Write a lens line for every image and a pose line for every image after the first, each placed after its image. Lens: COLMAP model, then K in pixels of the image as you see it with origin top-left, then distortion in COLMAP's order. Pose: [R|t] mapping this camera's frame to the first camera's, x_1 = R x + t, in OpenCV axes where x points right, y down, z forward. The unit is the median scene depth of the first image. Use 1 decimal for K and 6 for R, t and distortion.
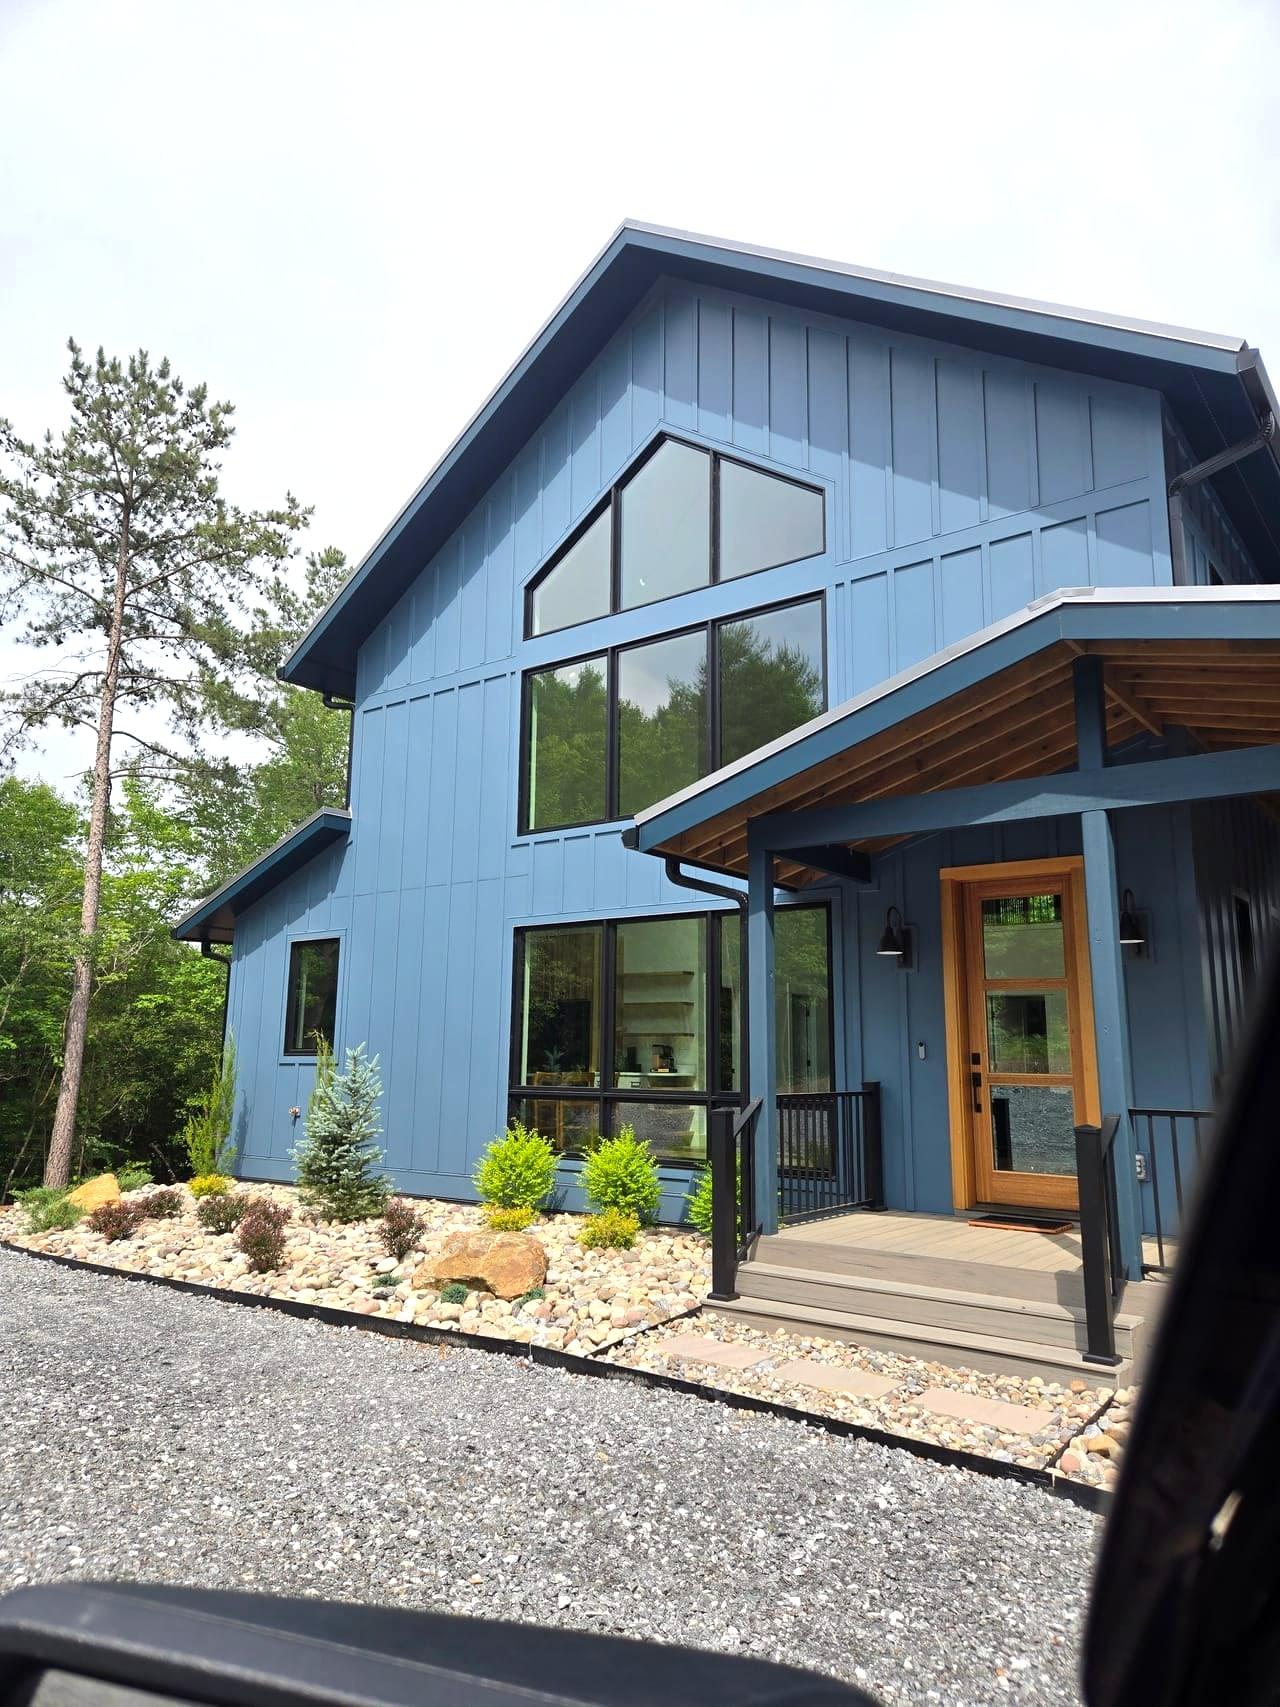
lens RADIAL K [[1108.1, 0, 634.6], [0, 1108.1, 850.7], [0, 0, 1]] dist [0.073147, -0.000250]
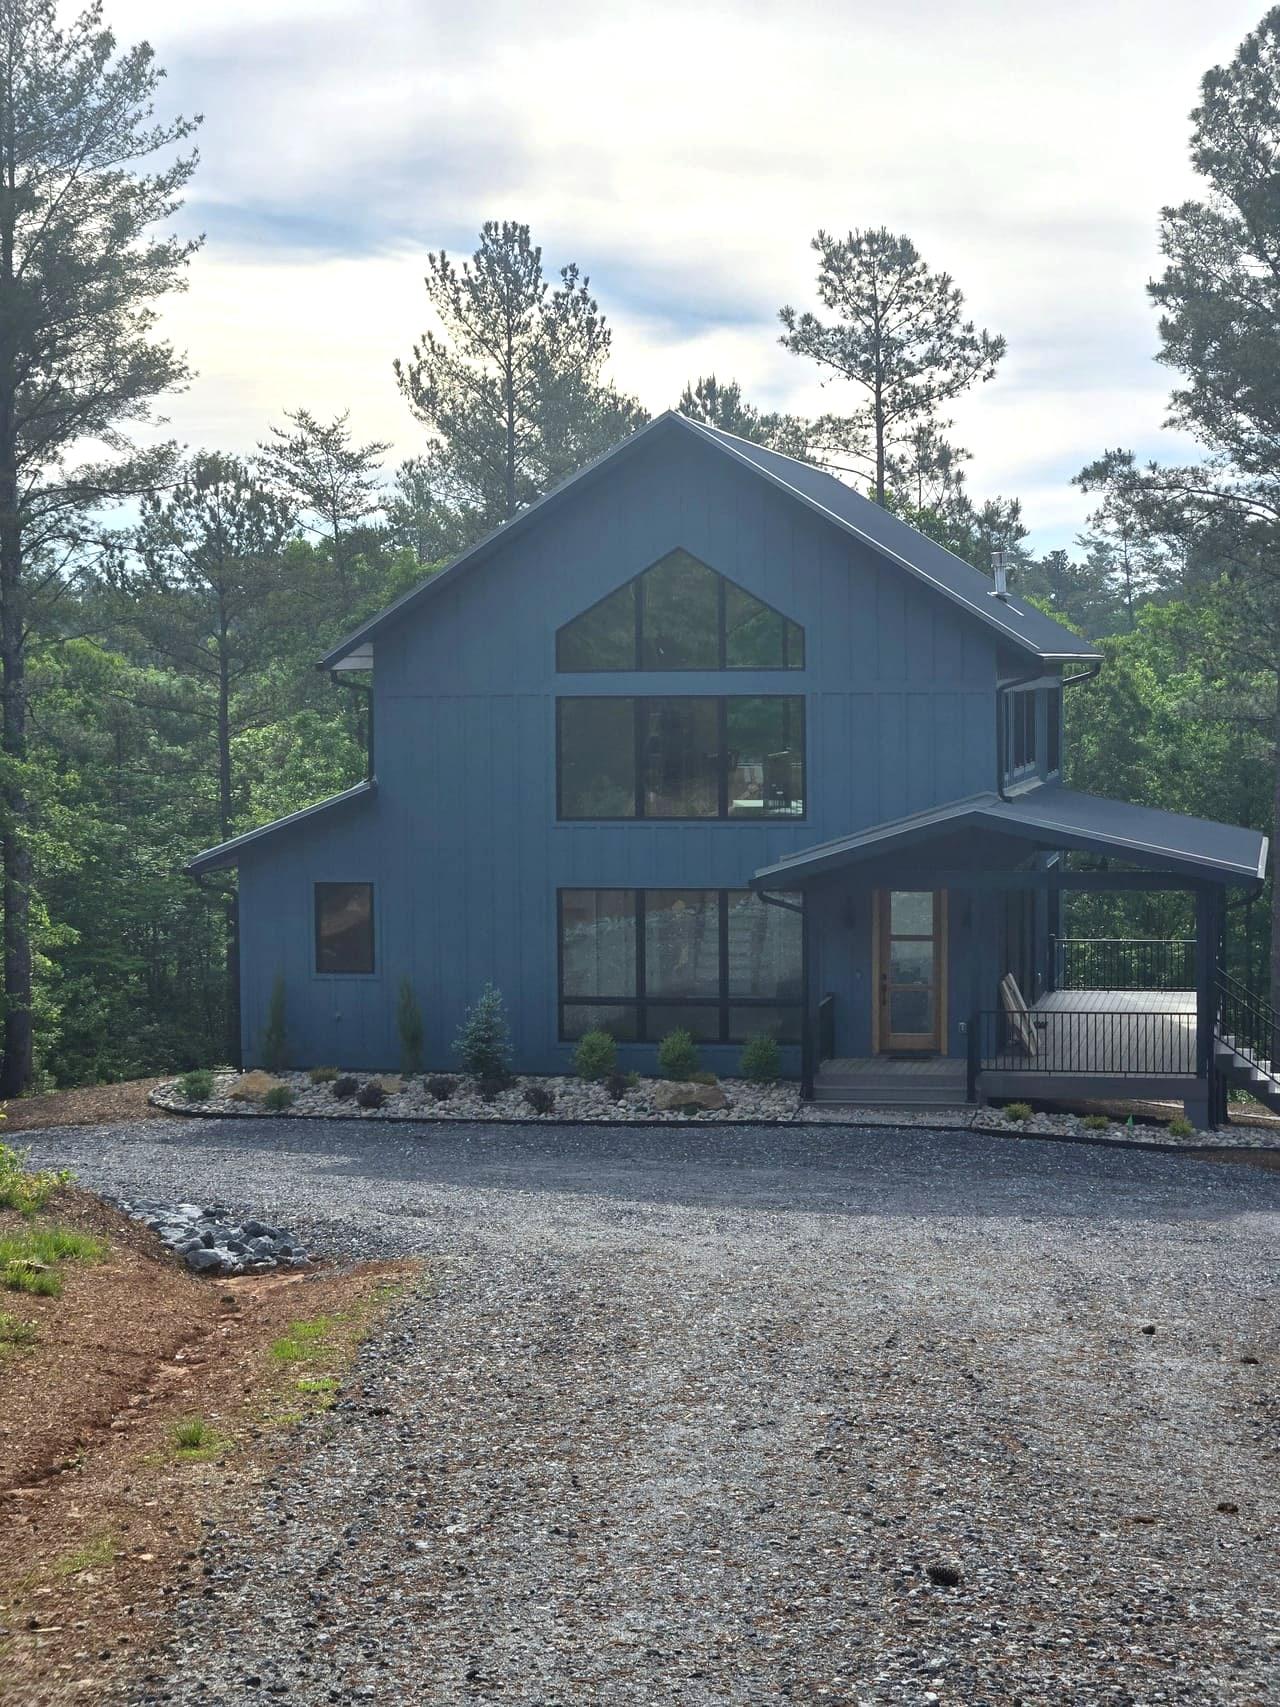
lens RADIAL K [[3442.6, 0, 595.6], [0, 3442.6, 852.1], [0, 0, 1]] dist [-0.078269, 1.384284]
pose [[0.895120, -0.043508, 0.443697, -2.094639], [-0.064036, 0.972360, 0.224533, -1.003496], [-0.441203, -0.229397, 0.867593, -2.932434]]
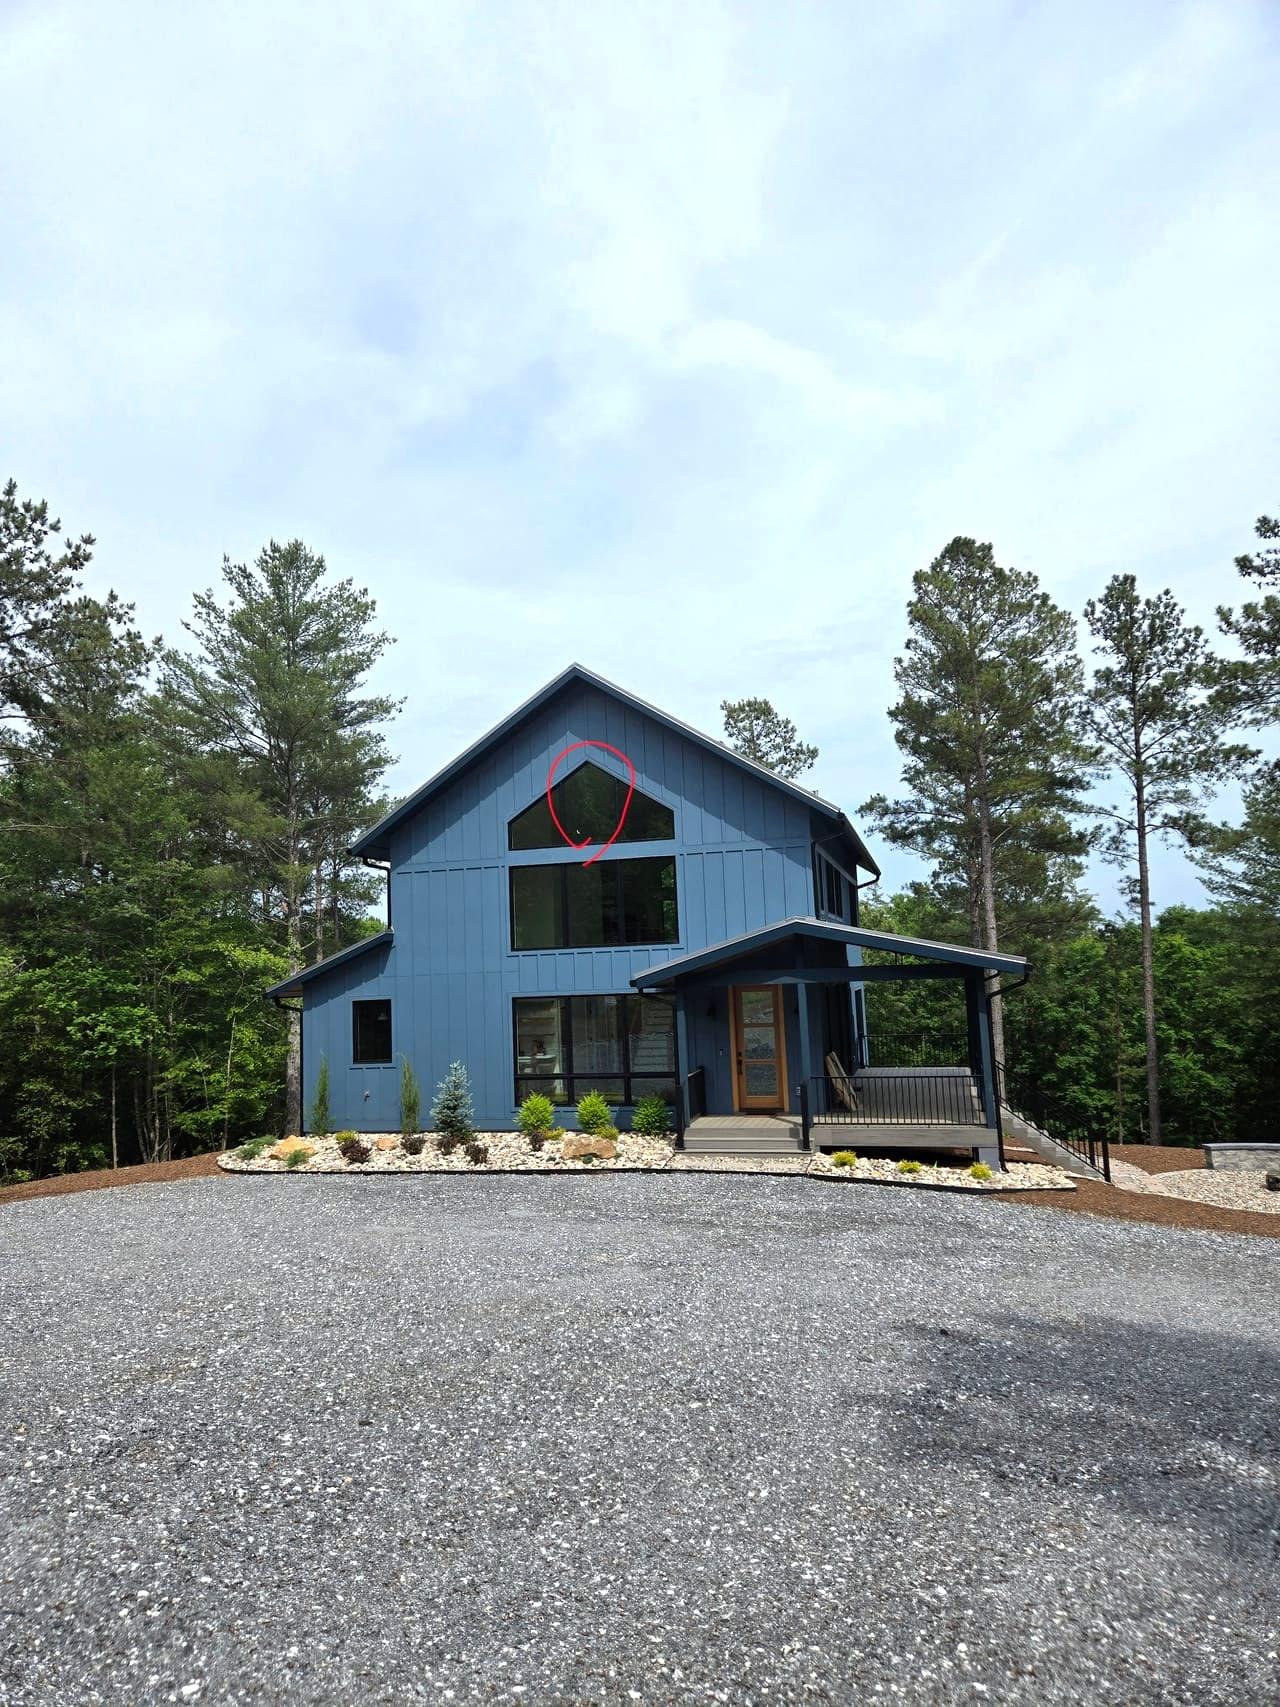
lens RADIAL K [[1108.1, 0, 634.6], [0, 1108.1, 850.7], [0, 0, 1]] dist [0.073147, -0.000250]
pose [[0.918936, 0.003323, 0.394393, -0.740396], [-0.027677, 0.998043, 0.056079, -0.334565], [-0.393434, -0.062448, 0.917229, -0.982053]]
